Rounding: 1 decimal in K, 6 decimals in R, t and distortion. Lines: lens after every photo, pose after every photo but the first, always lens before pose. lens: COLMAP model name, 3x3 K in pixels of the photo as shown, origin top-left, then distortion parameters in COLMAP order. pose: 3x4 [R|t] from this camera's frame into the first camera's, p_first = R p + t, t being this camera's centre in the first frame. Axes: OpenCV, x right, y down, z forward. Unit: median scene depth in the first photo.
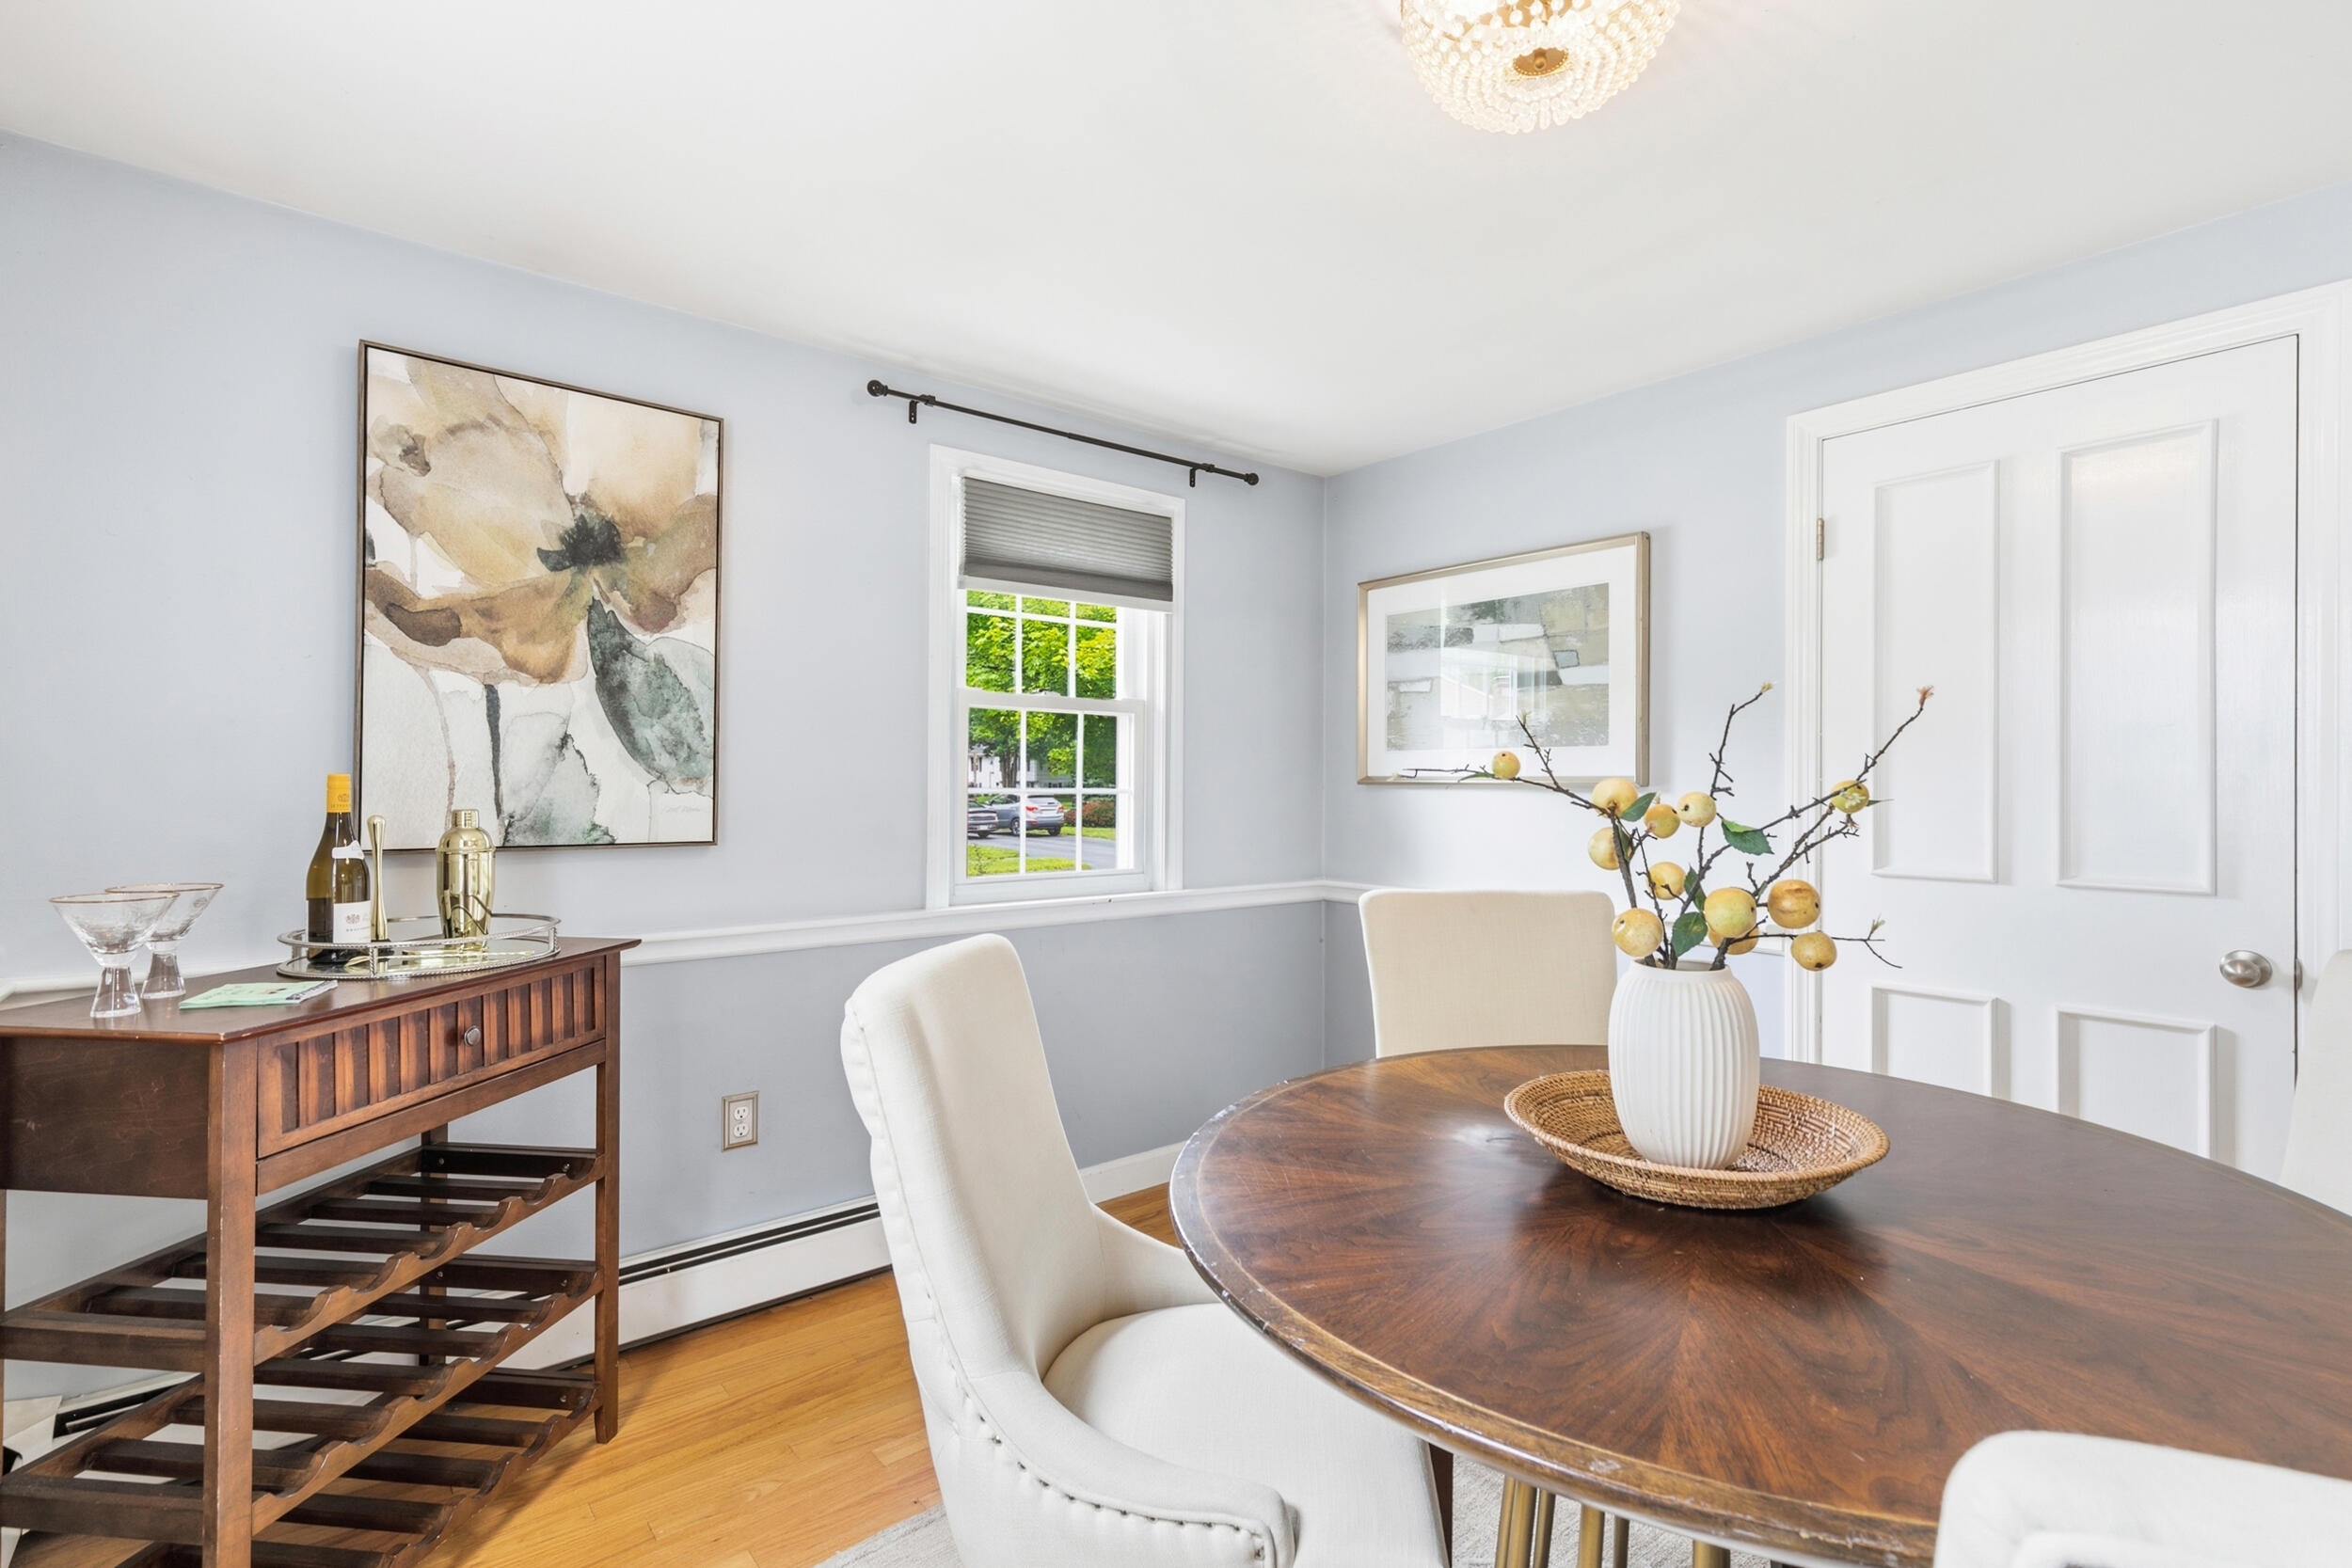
lens RADIAL K [[1064.1, 0, 1184.3], [0, 1064.1, 773.7], [0, 0, 1]] dist [0.002565, 0.000272]
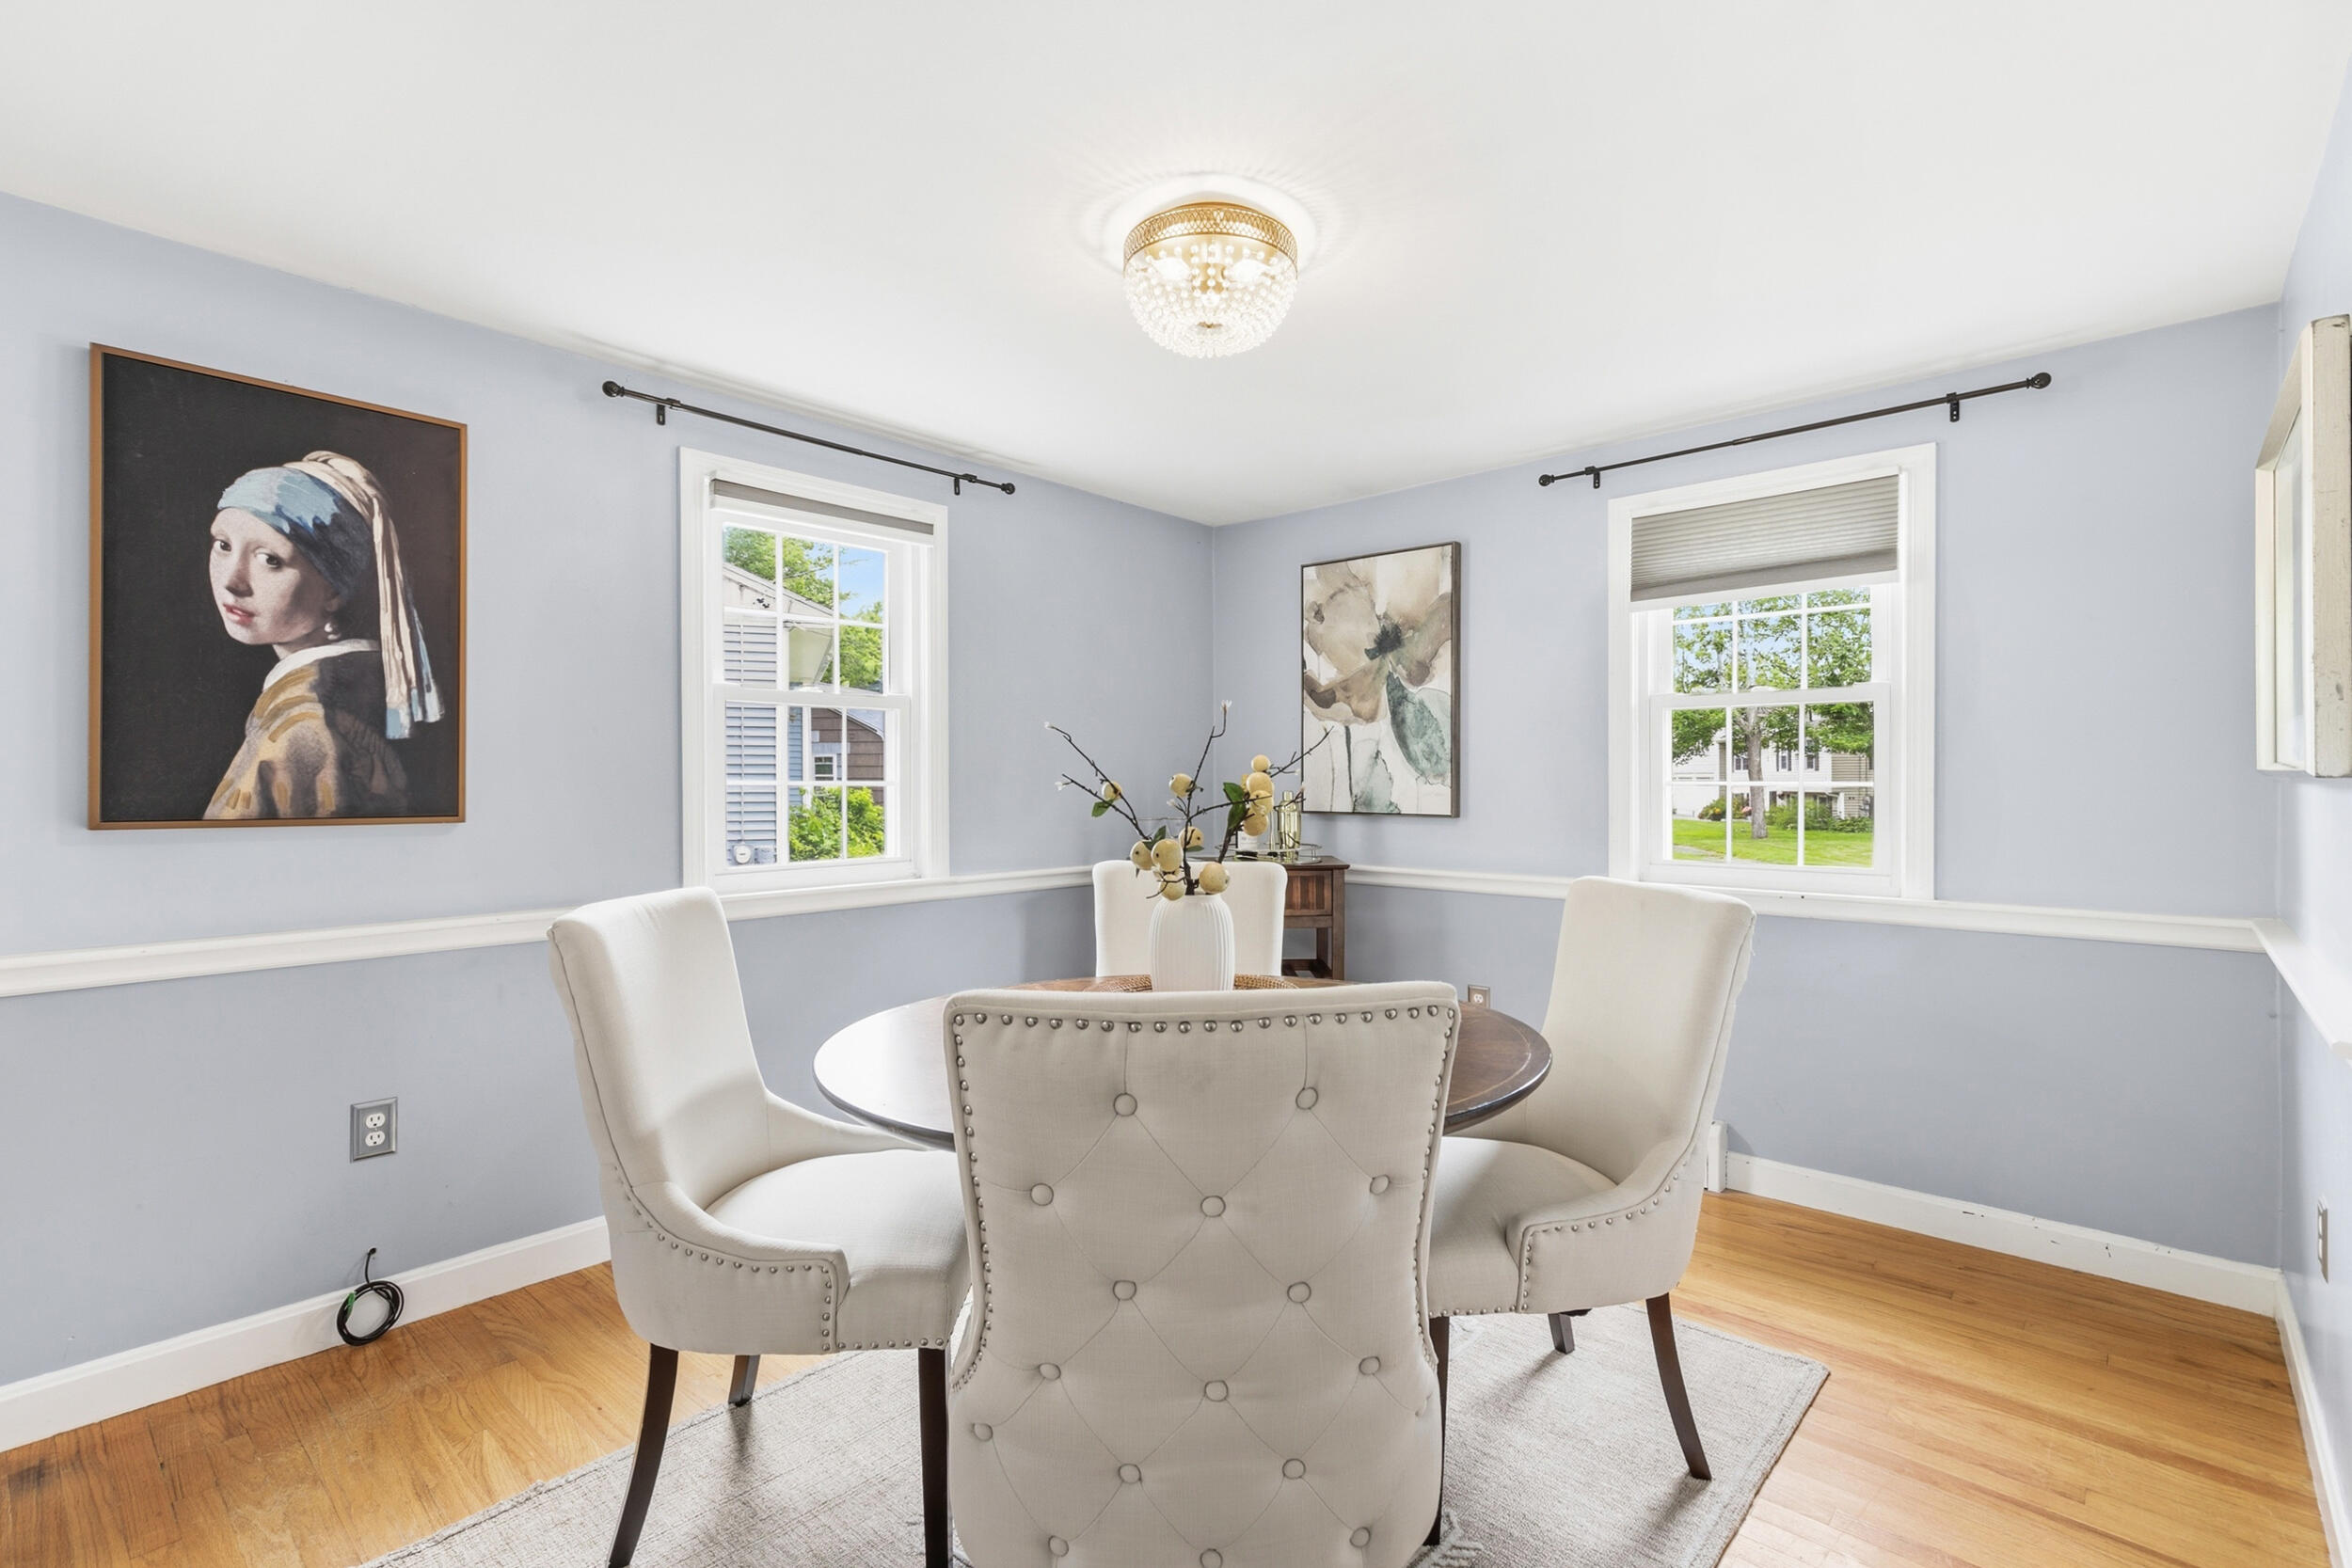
lens RADIAL K [[1064.1, 0, 1184.3], [0, 1064.1, 773.7], [0, 0, 1]] dist [0.002565, 0.000272]
pose [[0.150853, -0.011789, -0.988486, 1.102015], [0.007644, 0.999913, -0.010759, 0.017638], [0.988527, -0.005933, 0.150930, 0.408501]]
